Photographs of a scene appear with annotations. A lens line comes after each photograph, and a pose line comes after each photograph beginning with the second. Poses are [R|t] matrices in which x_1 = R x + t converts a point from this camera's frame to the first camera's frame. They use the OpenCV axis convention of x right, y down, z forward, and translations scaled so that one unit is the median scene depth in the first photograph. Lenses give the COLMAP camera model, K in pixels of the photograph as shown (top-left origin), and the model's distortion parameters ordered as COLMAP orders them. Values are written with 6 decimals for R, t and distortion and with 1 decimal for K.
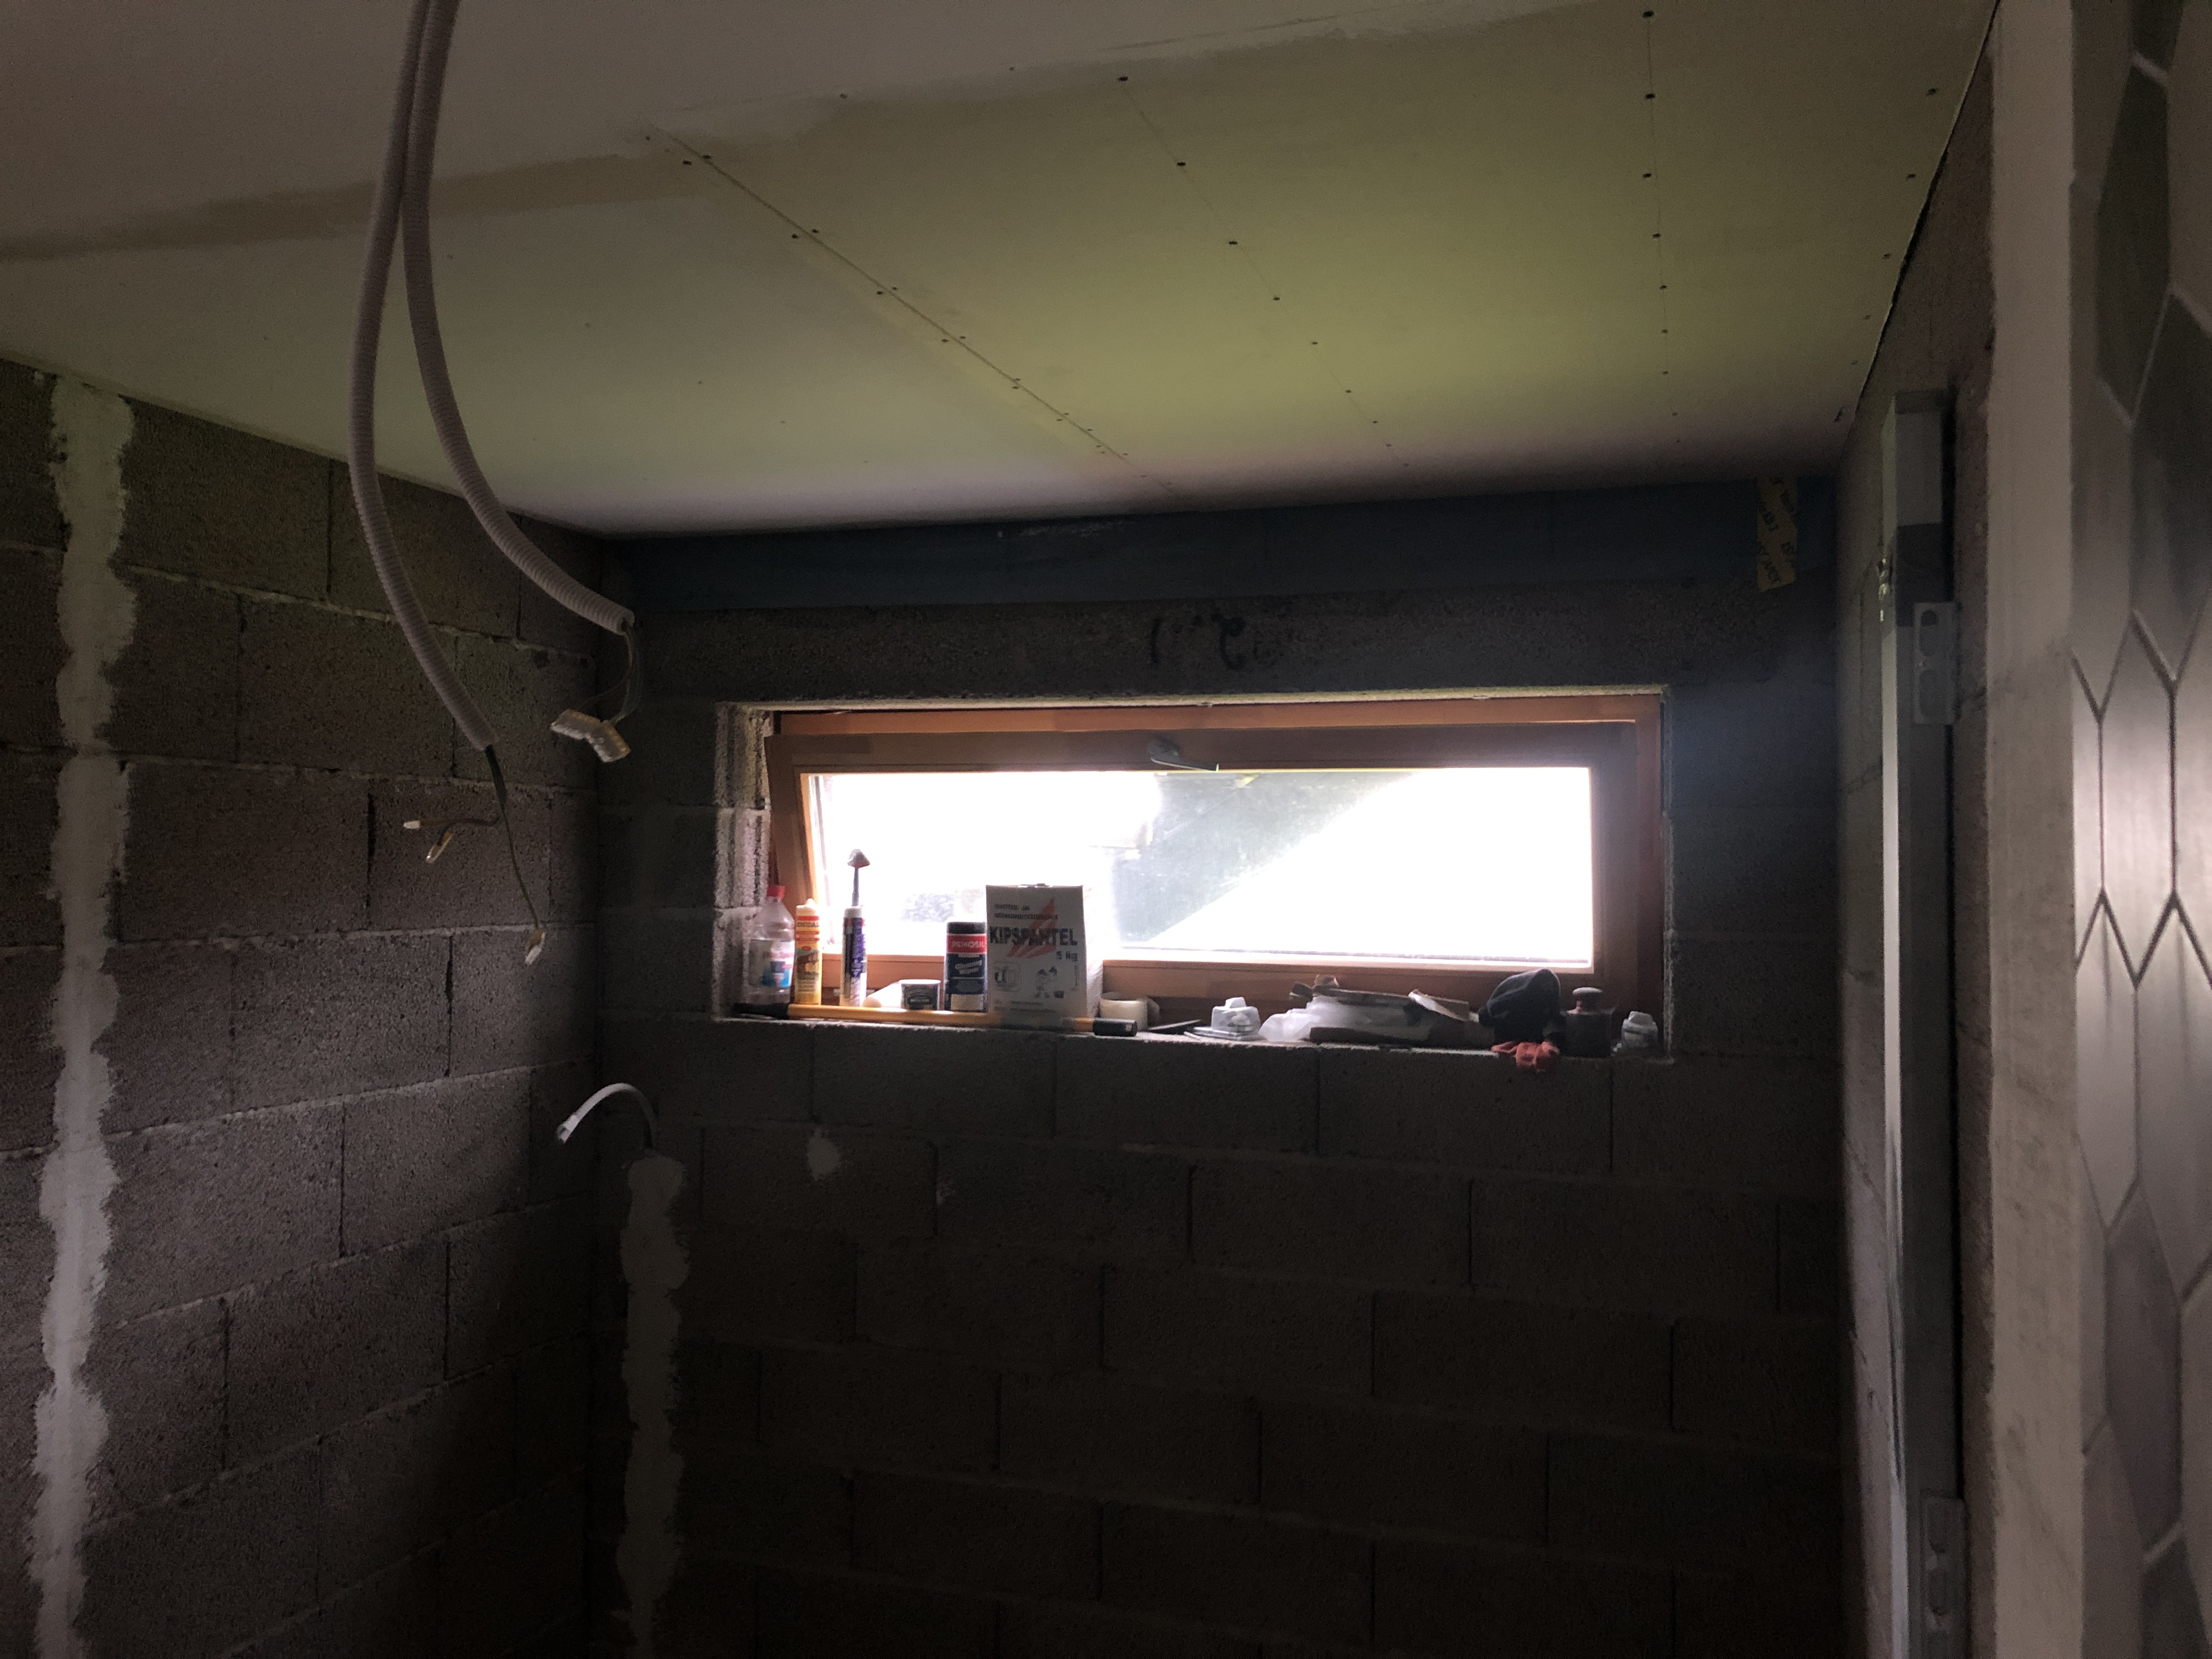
lens RADIAL K [[1800.8, 0, 1087.6], [0, 1800.8, 813.6], [0, 0, 1]] dist [0.013478, 0.002621]
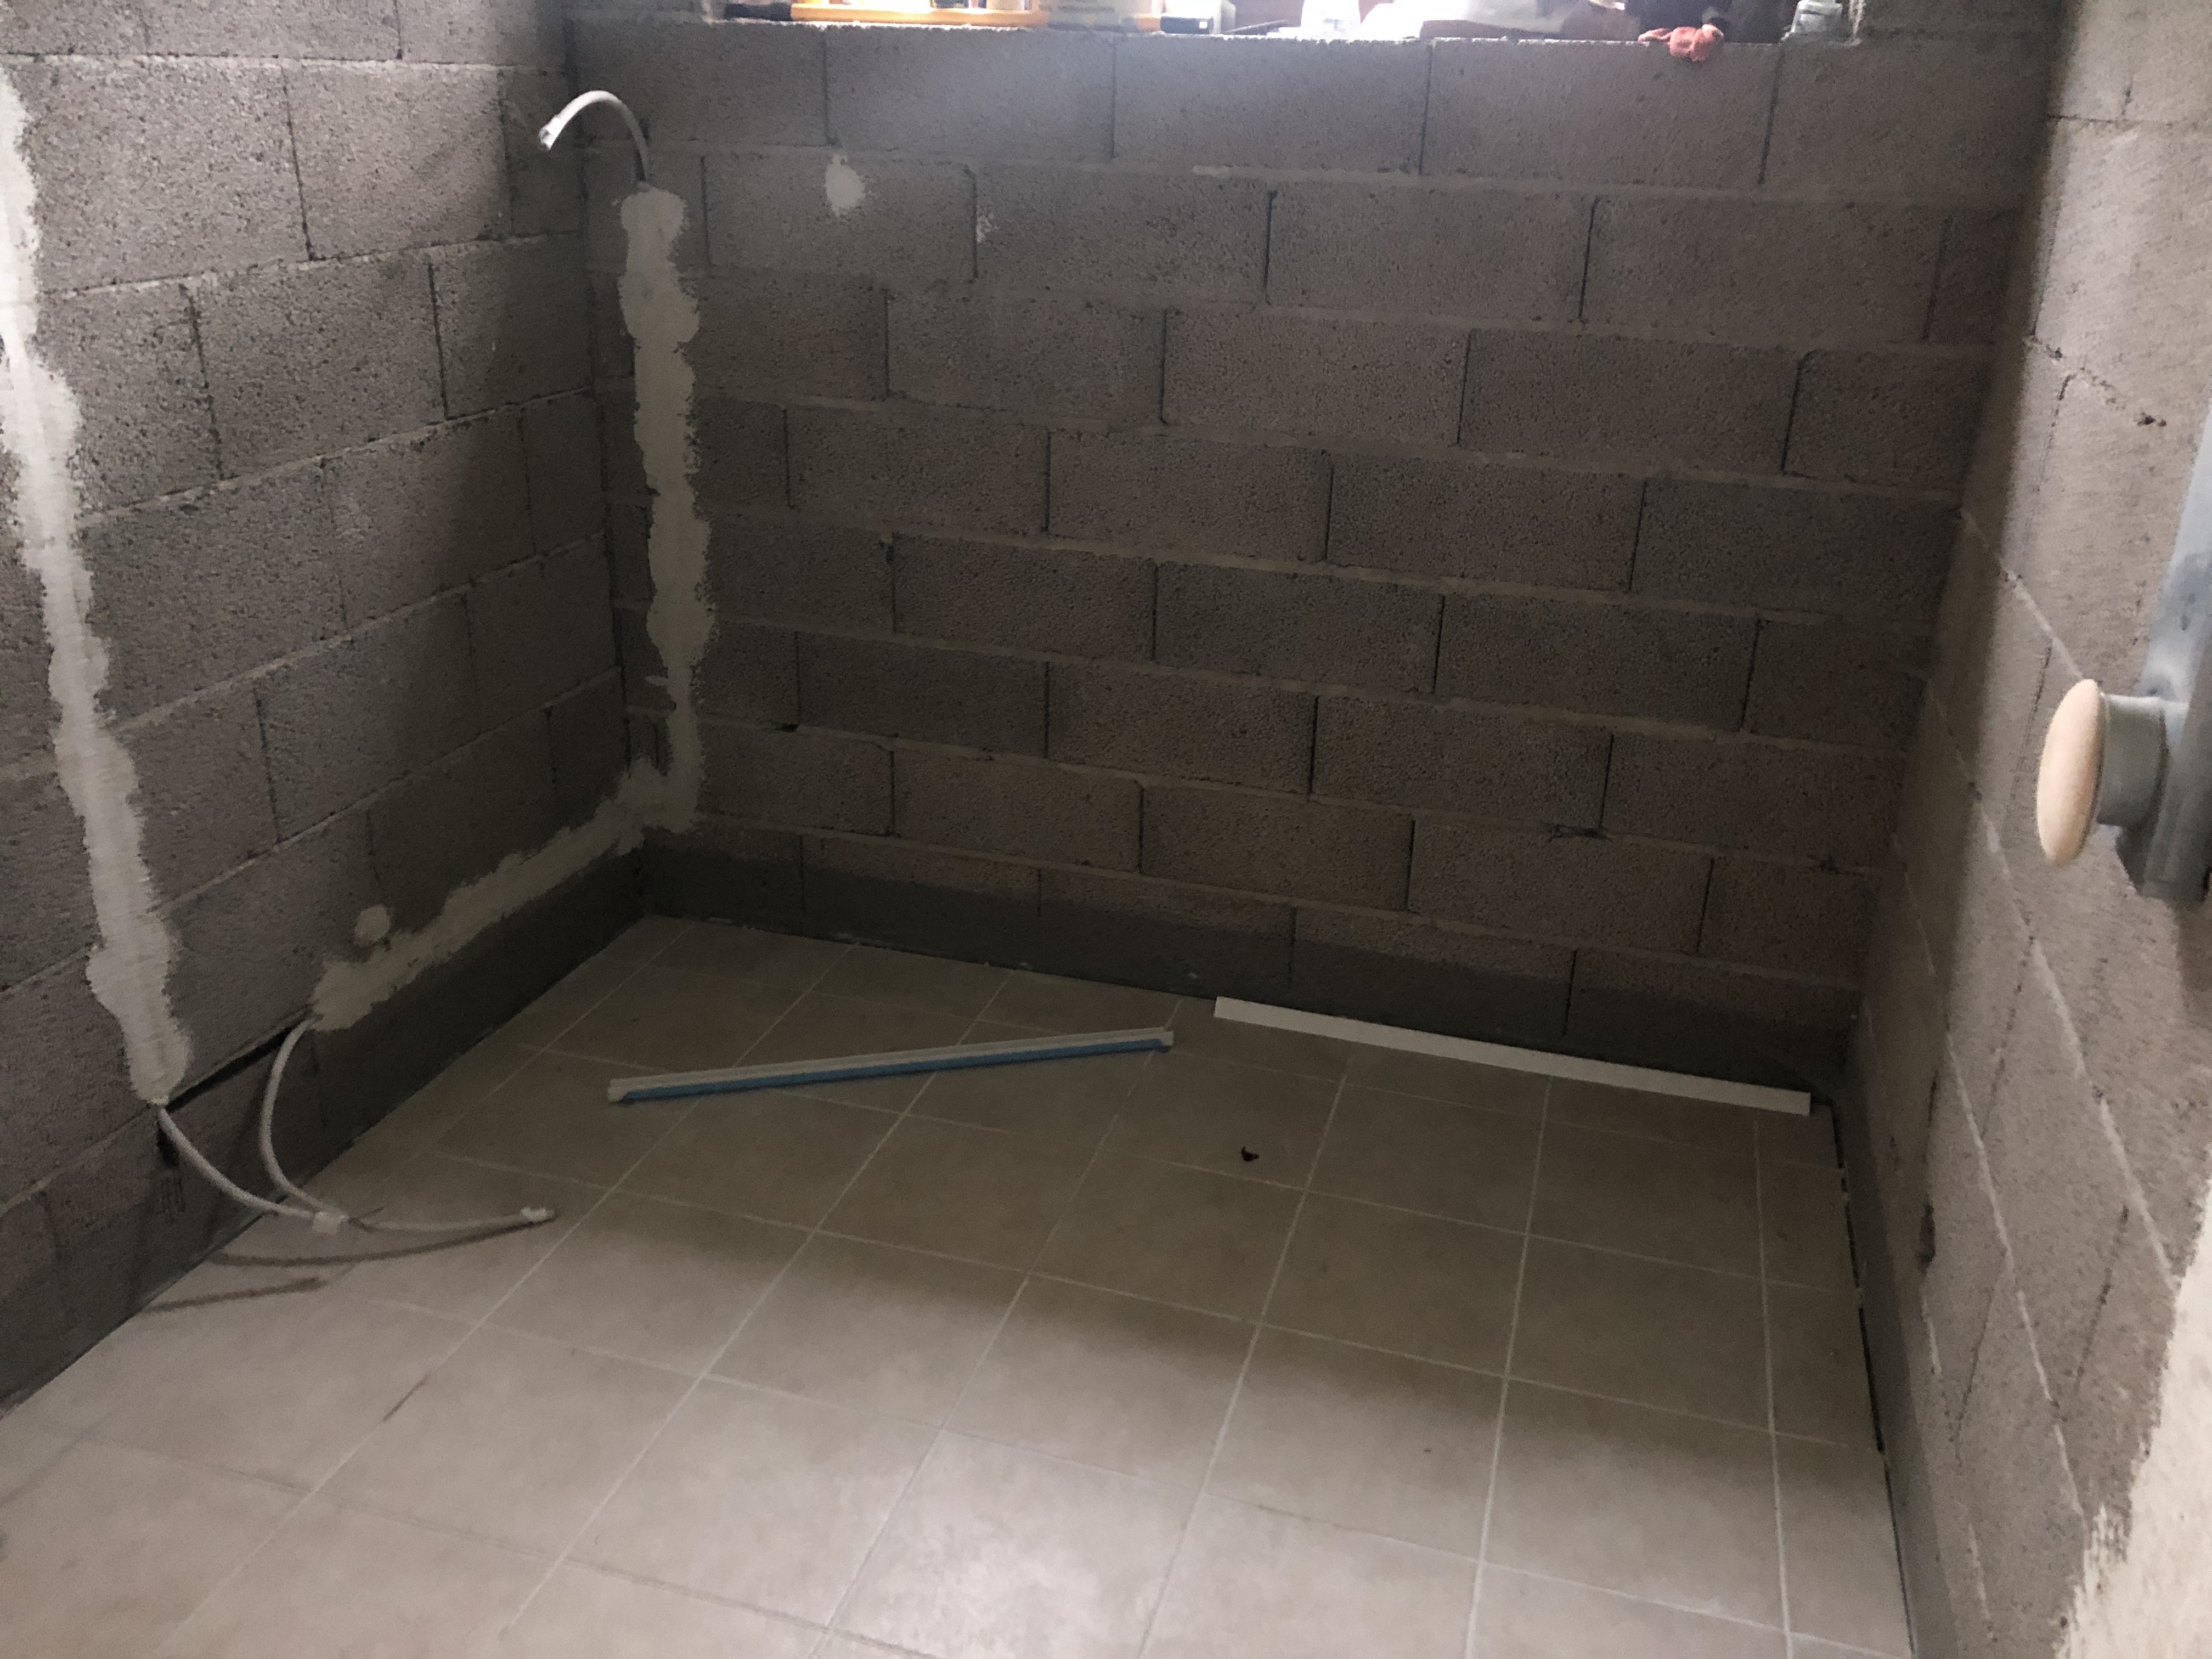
lens RADIAL K [[1800.8, 0, 1087.6], [0, 1800.8, 813.6], [0, 0, 1]] dist [0.013478, 0.002621]
pose [[0.999559, 0.001597, 0.029662, -0.058444], [-0.013576, 0.912733, 0.408331, 0.116485], [-0.026421, -0.408554, 0.912352, 0.078261]]
